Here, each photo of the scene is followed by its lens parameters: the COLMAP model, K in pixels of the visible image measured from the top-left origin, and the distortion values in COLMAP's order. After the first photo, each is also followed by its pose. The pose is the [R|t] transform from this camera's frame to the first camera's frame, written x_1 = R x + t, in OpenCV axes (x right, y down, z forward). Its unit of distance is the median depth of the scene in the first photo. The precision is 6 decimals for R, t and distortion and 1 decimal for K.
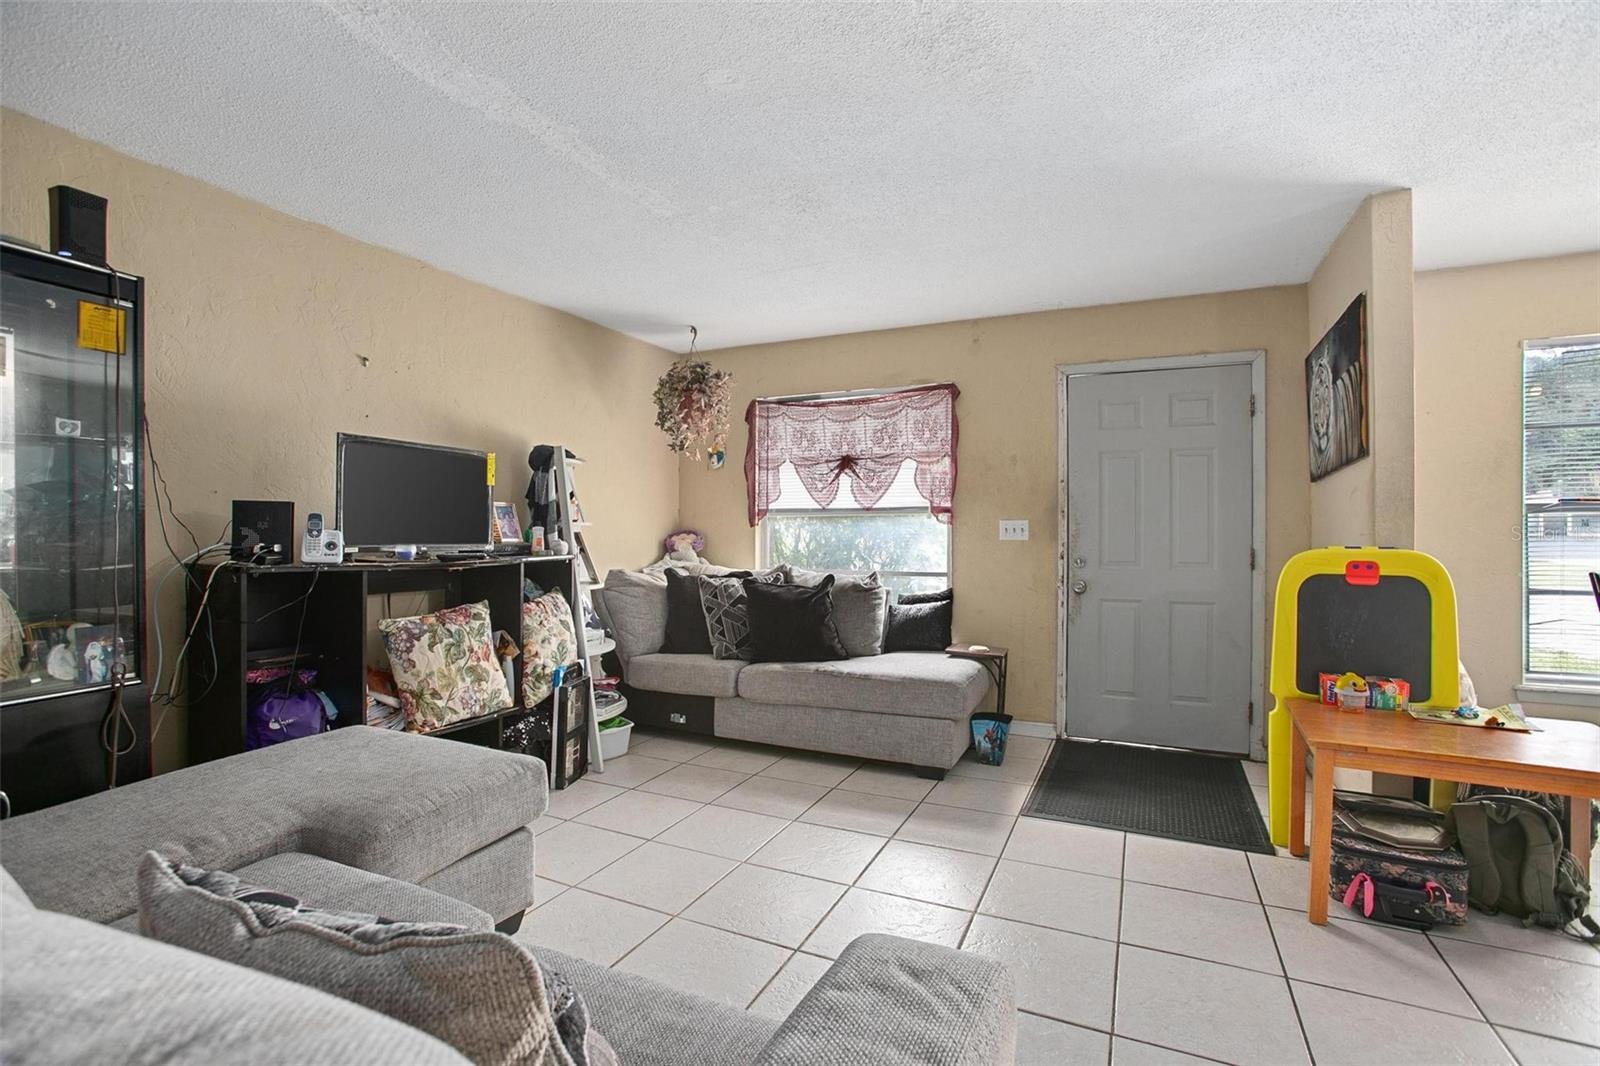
lens RADIAL K [[735.6, 0, 795.5], [0, 735.6, 534.8], [0, 0, 1]] dist [-0.012892, 0.001270]
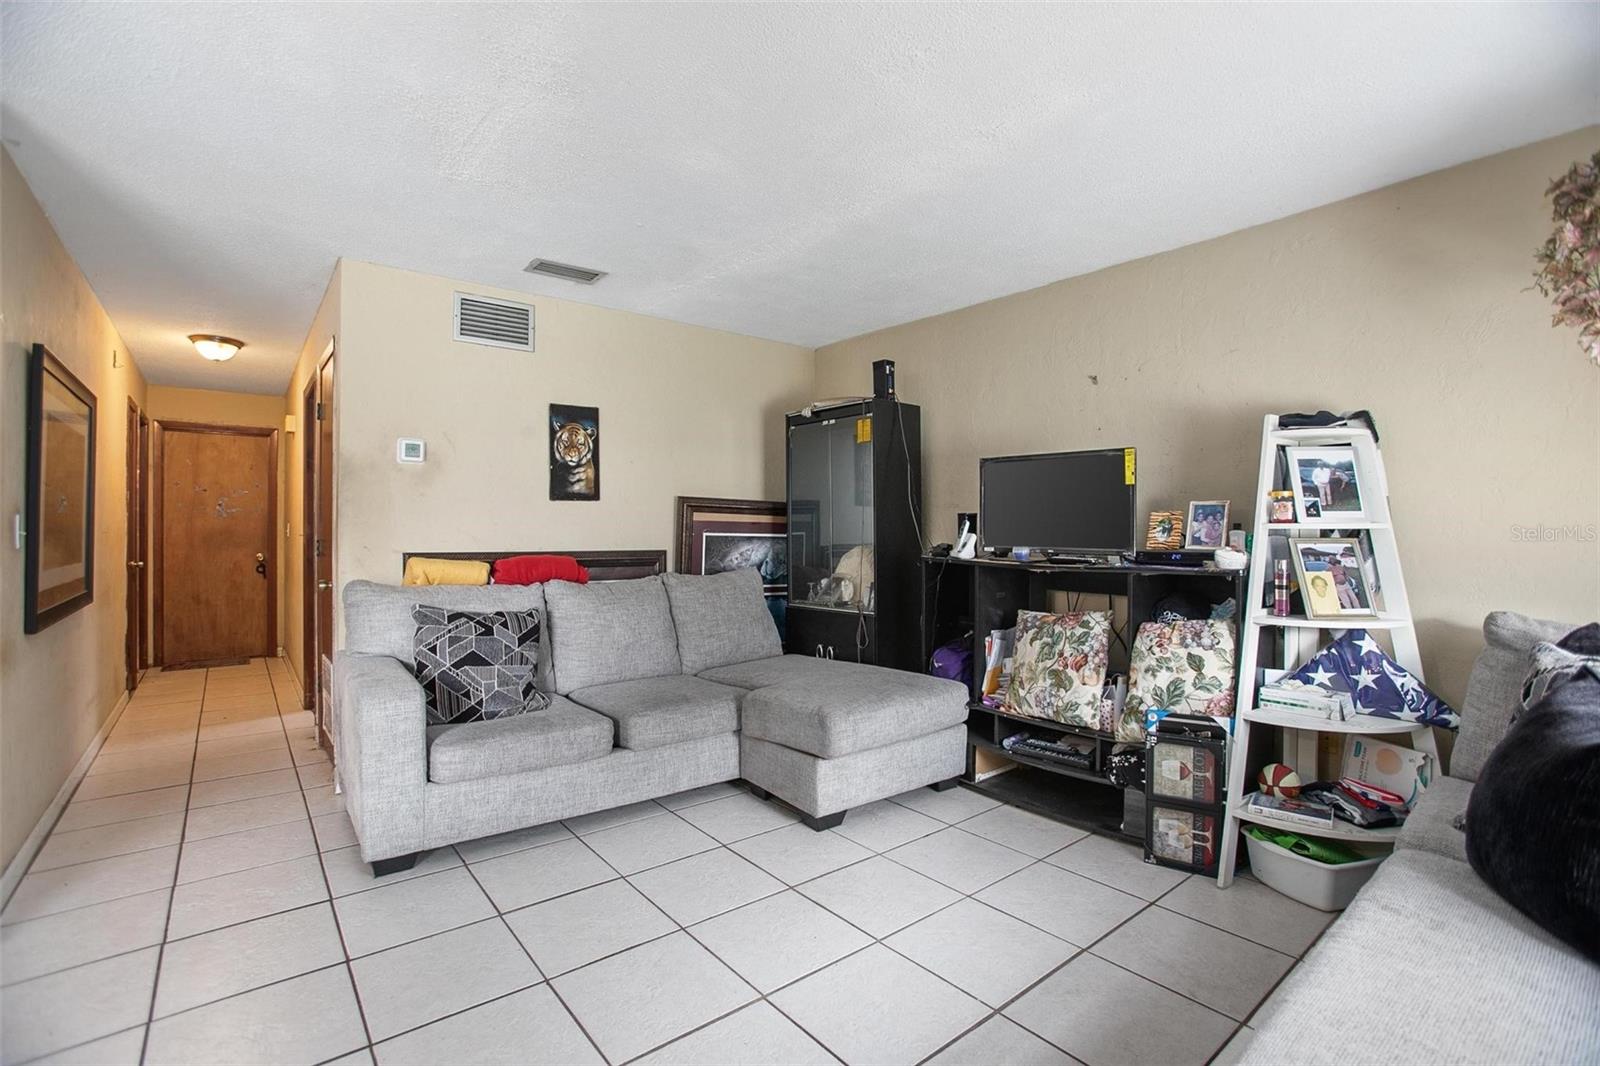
lens RADIAL K [[735.6, 0, 798.7], [0, 735.6, 528.2], [0, 0, 1]] dist [-0.012892, 0.001270]
pose [[-0.438224, -0.003877, -0.898857, 0.612505], [-0.000042, 0.999991, -0.004292, -0.010362], [0.898866, -0.001843, -0.438220, 1.115806]]
